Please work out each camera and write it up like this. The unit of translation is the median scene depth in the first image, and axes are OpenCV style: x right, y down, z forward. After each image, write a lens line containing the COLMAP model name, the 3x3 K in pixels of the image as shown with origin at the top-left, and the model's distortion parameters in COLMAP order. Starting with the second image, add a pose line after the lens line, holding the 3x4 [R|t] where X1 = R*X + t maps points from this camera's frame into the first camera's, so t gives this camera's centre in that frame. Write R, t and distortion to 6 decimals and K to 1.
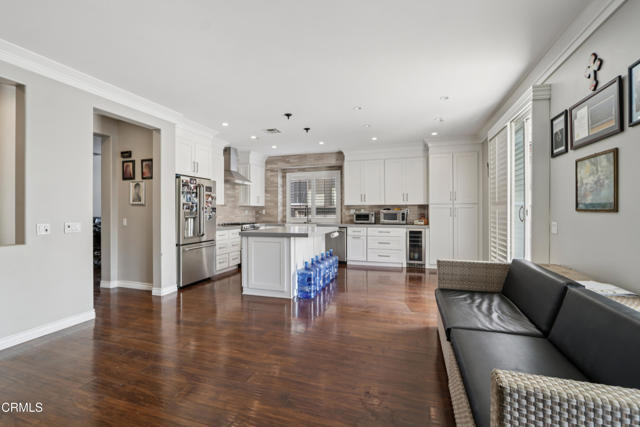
lens RADIAL K [[299.0, 0, 306.0], [0, 299.0, 209.9], [0, 0, 1]] dist [-0.010978, 0.000489]
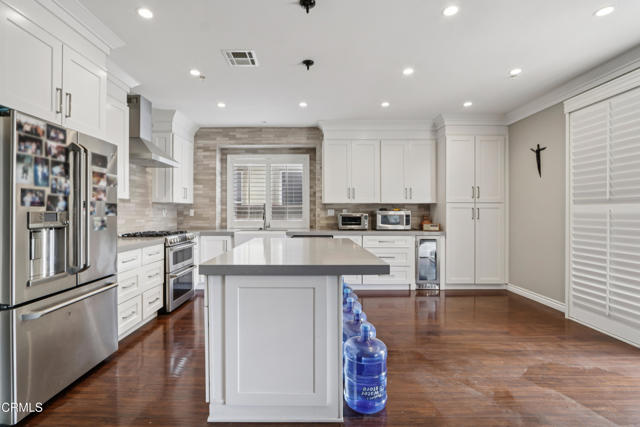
lens RADIAL K [[299.0, 0, 307.3], [0, 299.0, 212.2], [0, 0, 1]] dist [-0.010978, 0.000489]
pose [[0.945544, 0.002925, 0.325482, -0.148986], [-0.004471, 0.999982, 0.004001, 0.002392], [-0.325464, -0.005239, 0.945540, 0.404913]]
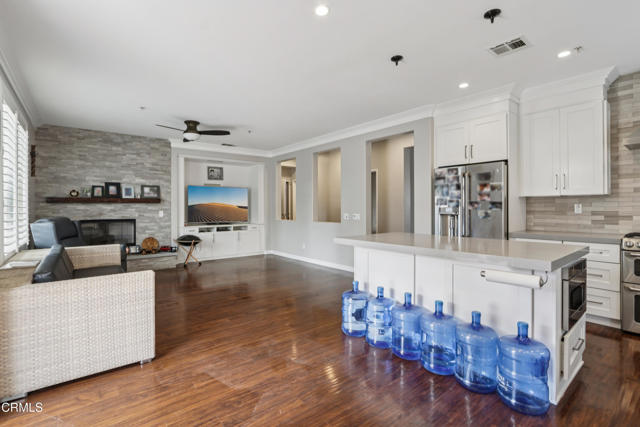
lens RADIAL K [[299.0, 0, 308.2], [0, 299.0, 208.6], [0, 0, 1]] dist [-0.010978, 0.000489]
pose [[-0.533909, 0.006419, -0.845517, 0.424030], [0.006314, 0.999974, 0.003605, 0.002509], [0.845518, -0.003414, -0.533936, 0.847571]]
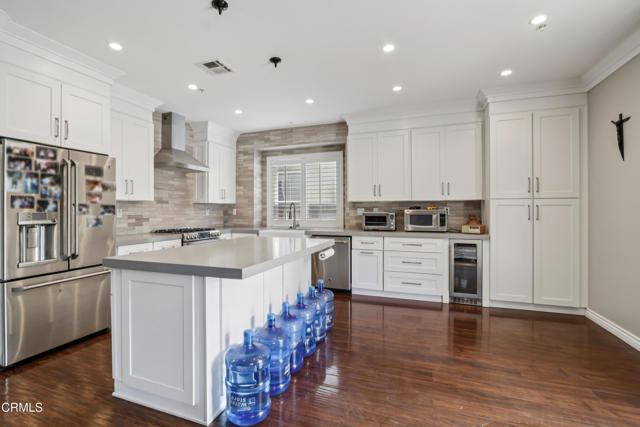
lens RADIAL K [[299.0, 0, 305.8], [0, 299.0, 210.8], [0, 0, 1]] dist [-0.010978, 0.000489]
pose [[0.999491, -0.000604, -0.031907, 0.064466], [0.000772, 0.999986, 0.005252, 0.000352], [0.031904, -0.005274, 0.999477, 0.387690]]
